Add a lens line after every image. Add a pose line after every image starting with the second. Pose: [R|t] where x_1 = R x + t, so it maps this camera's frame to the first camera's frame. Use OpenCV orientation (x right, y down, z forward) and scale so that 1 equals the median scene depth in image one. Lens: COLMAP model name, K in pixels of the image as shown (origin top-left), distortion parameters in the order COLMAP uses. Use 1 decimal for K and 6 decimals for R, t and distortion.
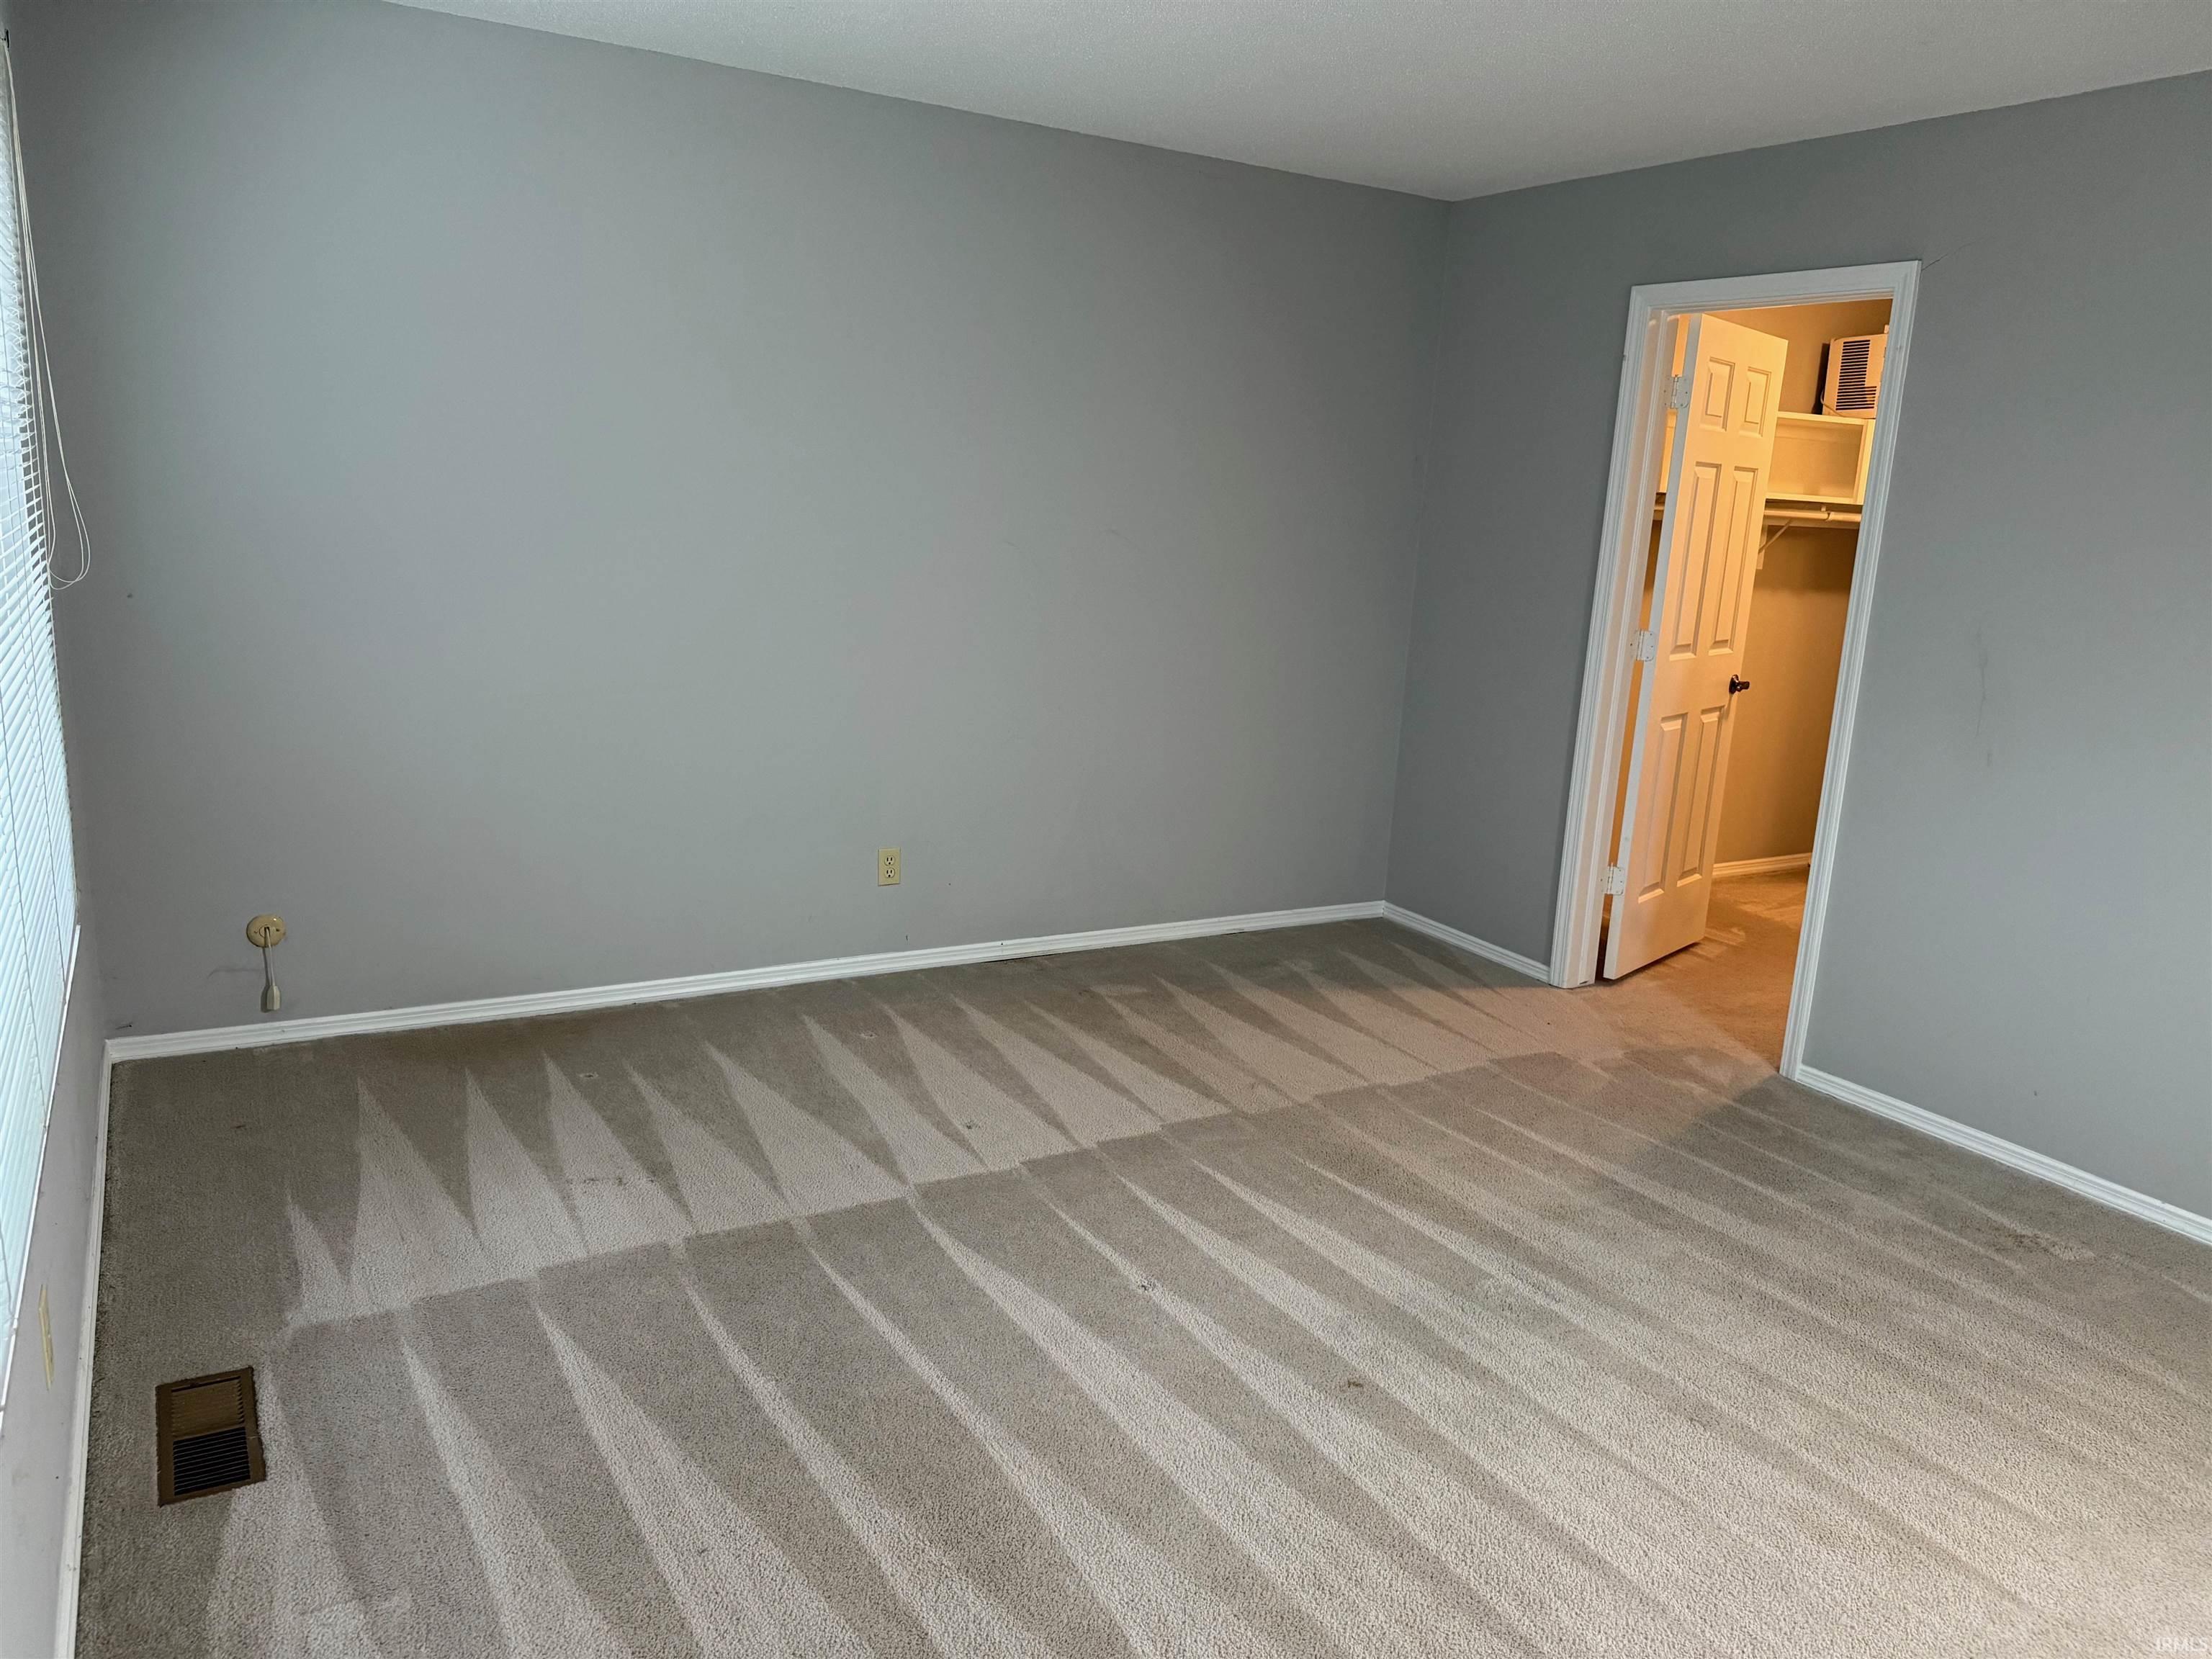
lens RADIAL K [[1540.1, 0, 1118.1], [0, 1540.1, 831.4], [0, 0, 1]] dist [0.134620, -0.254630]
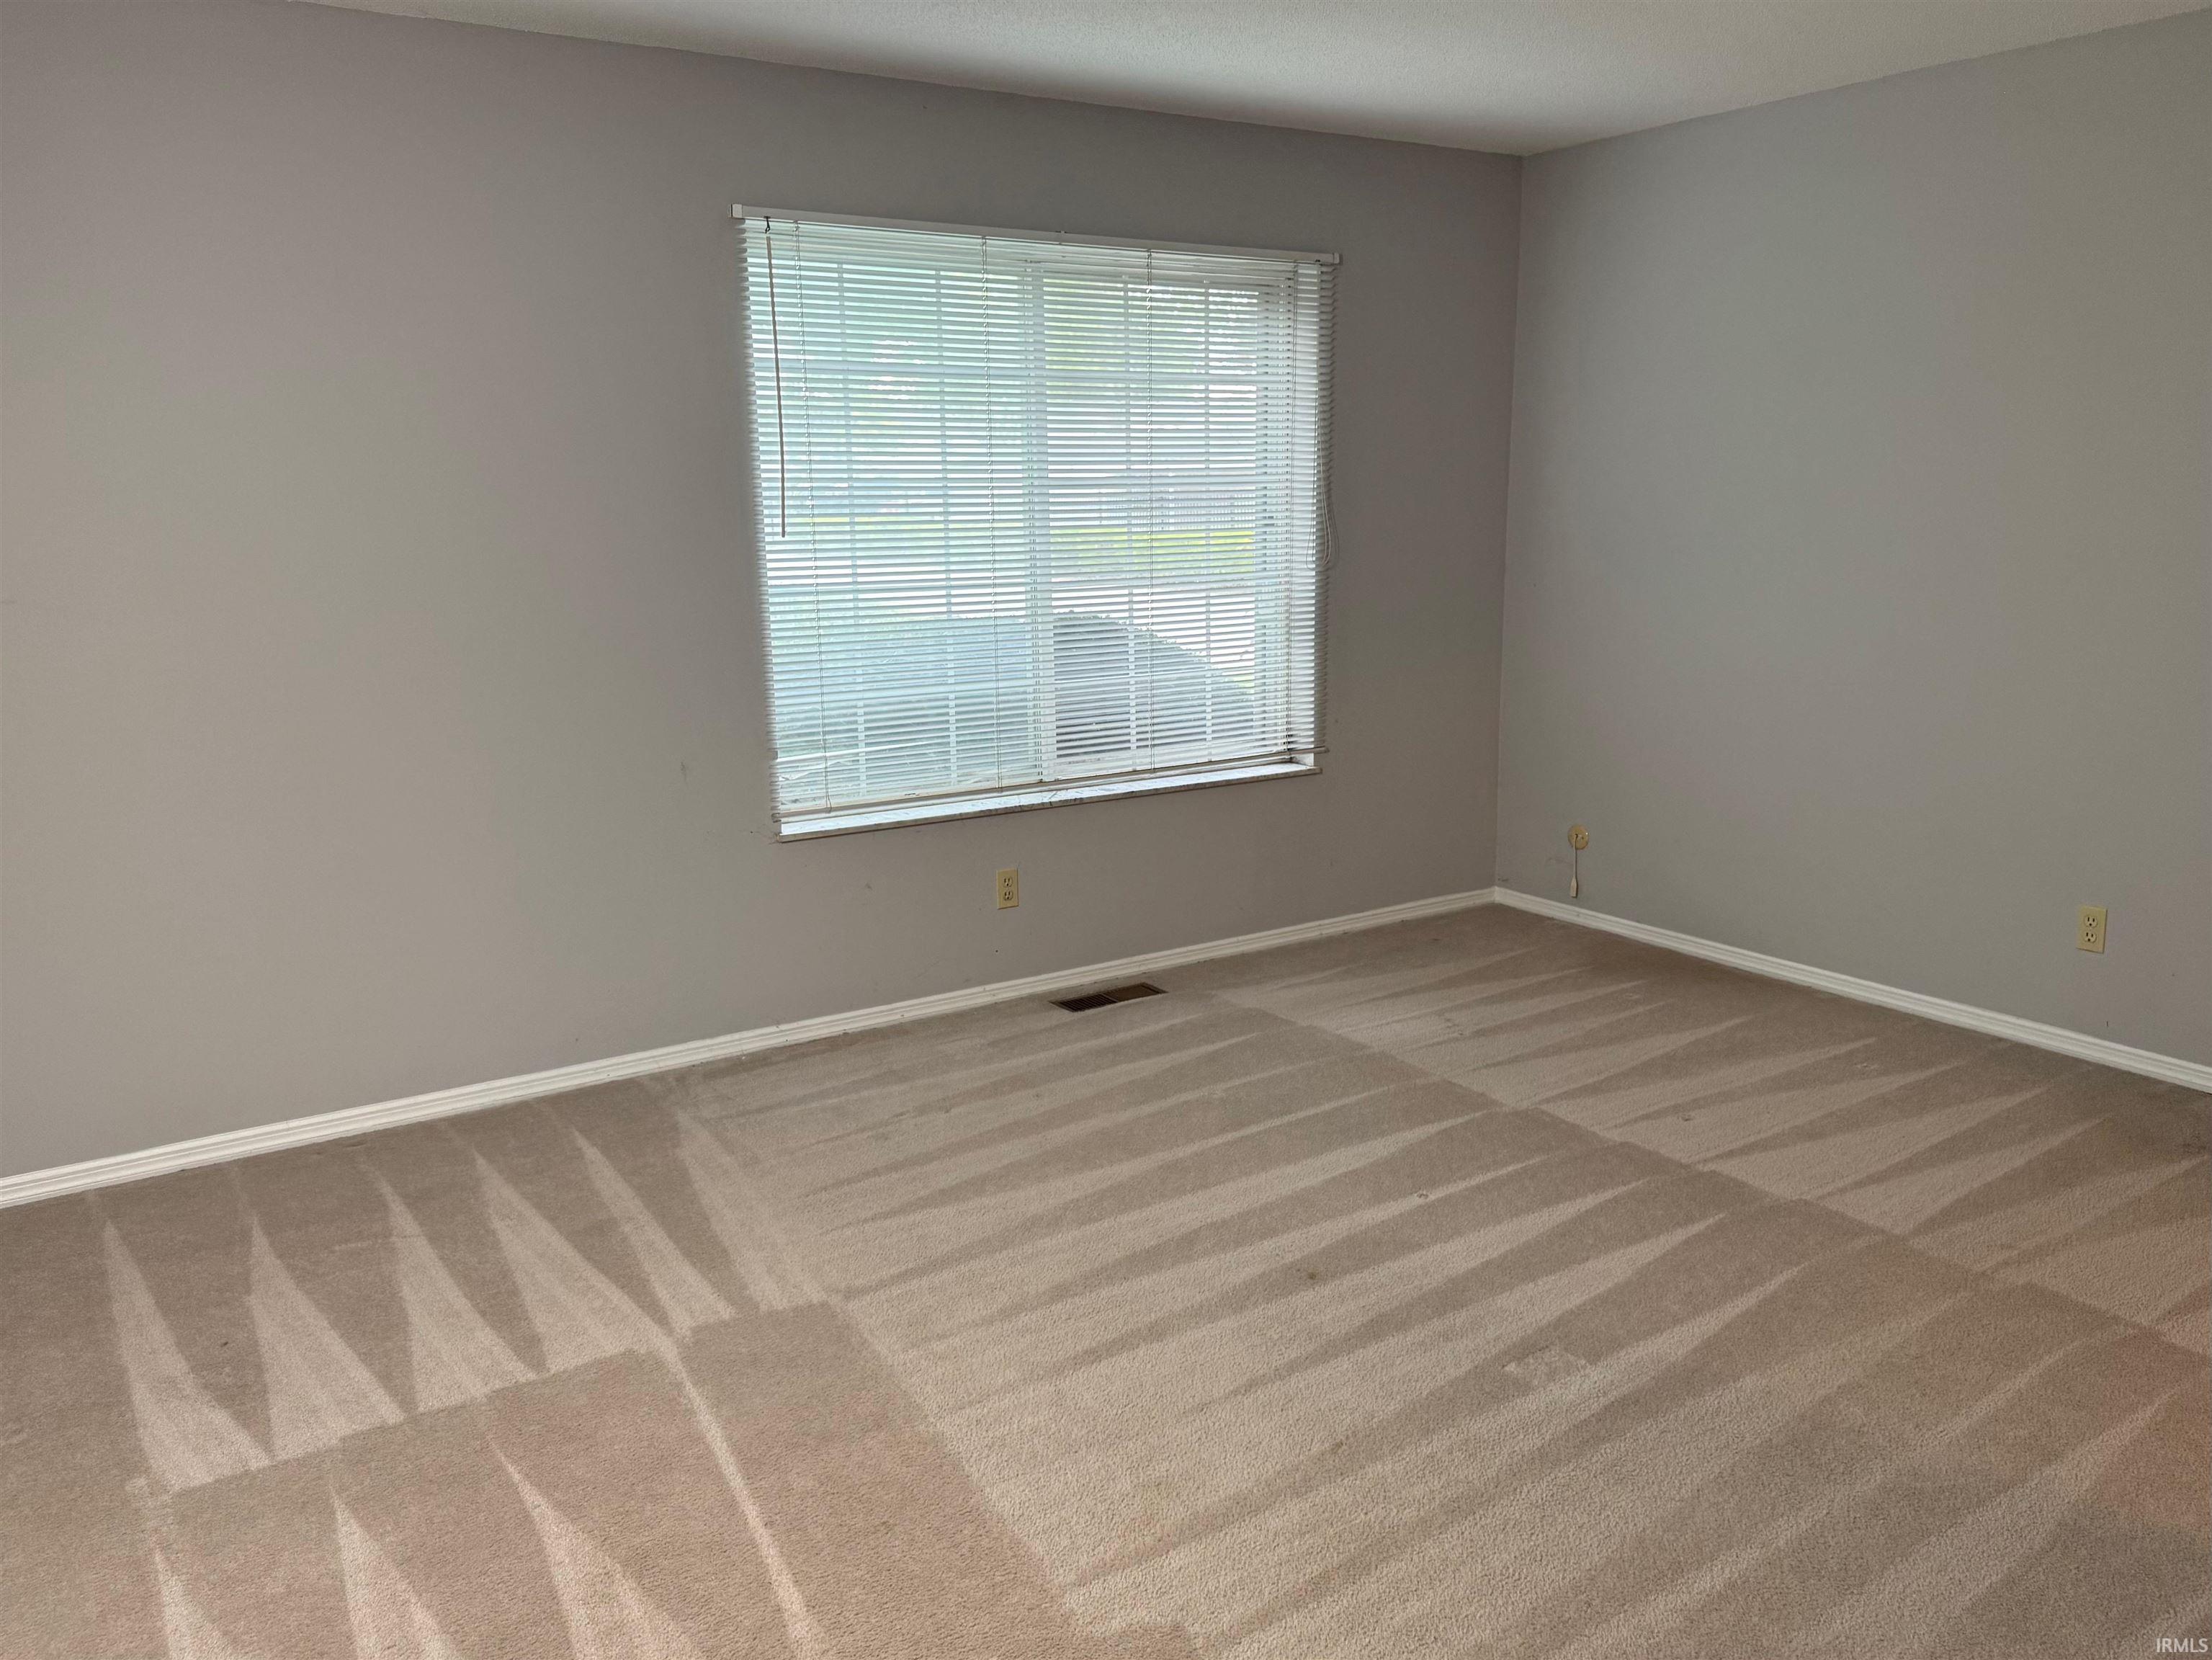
lens RADIAL K [[1540.3, 0, 1118.1], [0, 1540.3, 831.9], [0, 0, 1]] dist [0.134620, -0.254630]
pose [[0.107215, 0.167112, -0.980091, 0.898904], [-0.200713, 0.969115, 0.143283, -0.067294], [0.973766, 0.181355, 0.137445, 0.498491]]
